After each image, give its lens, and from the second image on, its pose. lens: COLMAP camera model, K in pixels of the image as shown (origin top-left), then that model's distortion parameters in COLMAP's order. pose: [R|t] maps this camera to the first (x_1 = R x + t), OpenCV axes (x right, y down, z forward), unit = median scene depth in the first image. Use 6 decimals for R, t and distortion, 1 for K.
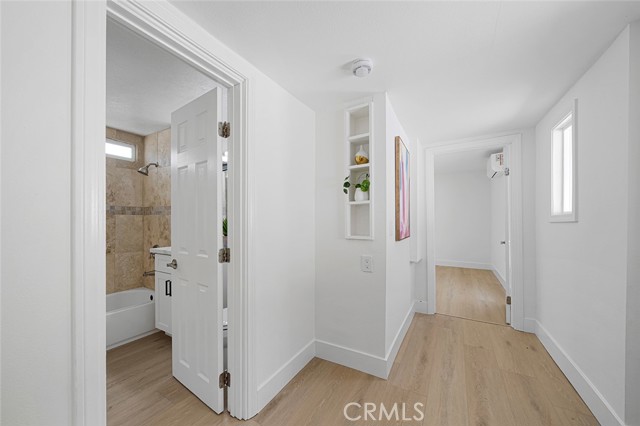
lens RADIAL K [[238.2, 0, 319.0], [0, 238.2, 216.9], [0, 0, 1]] dist [-0.001424, -0.000072]
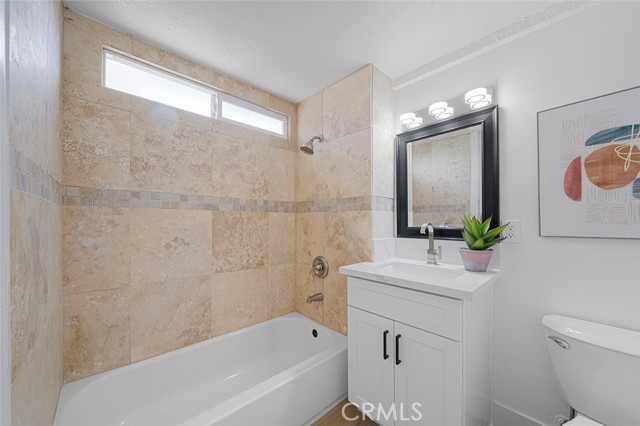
lens RADIAL K [[238.2, 0, 319.7], [0, 238.2, 216.6], [0, 0, 1]] dist [-0.001424, -0.000072]
pose [[0.956602, -0.005570, -0.291345, -0.473850], [0.004889, 0.999983, -0.003067, 0.006132], [0.291358, 0.001509, 0.956613, 0.338422]]
